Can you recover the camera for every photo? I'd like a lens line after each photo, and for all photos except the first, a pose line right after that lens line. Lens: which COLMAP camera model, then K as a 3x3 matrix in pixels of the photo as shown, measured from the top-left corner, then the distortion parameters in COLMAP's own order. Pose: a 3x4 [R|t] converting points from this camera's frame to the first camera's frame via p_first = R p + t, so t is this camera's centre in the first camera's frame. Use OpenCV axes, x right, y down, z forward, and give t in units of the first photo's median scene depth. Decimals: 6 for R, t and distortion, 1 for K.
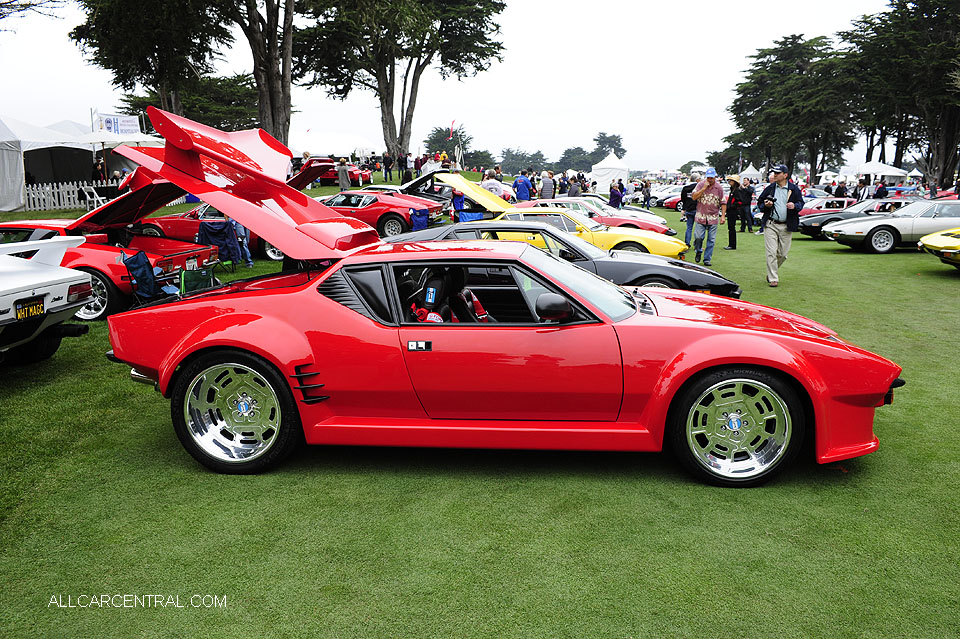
lens RADIAL K [[756.4, 0, 481.6], [0, 756.4, 323.5], [0, 0, 1]] dist [-0.063071, 0.008385]
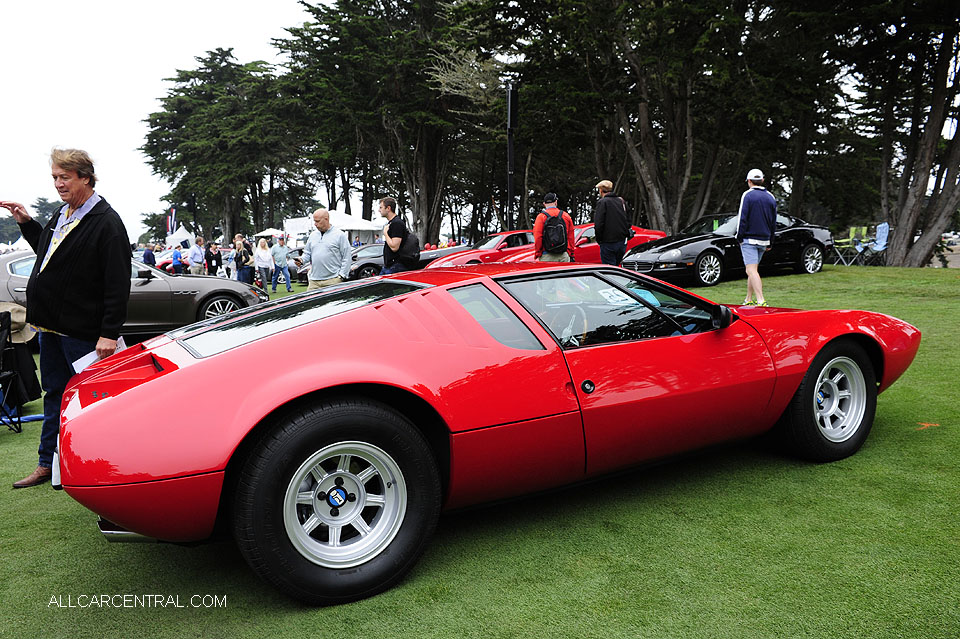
lens RADIAL K [[756.4, 0, 480.7], [0, 756.4, 319.9], [0, 0, 1]] dist [-0.063071, 0.008385]
pose [[0.793879, -0.070616, 0.603962, 0.158226], [0.128882, 0.990209, -0.053632, -0.050742], [-0.594261, 0.120417, 0.795207, 0.287552]]
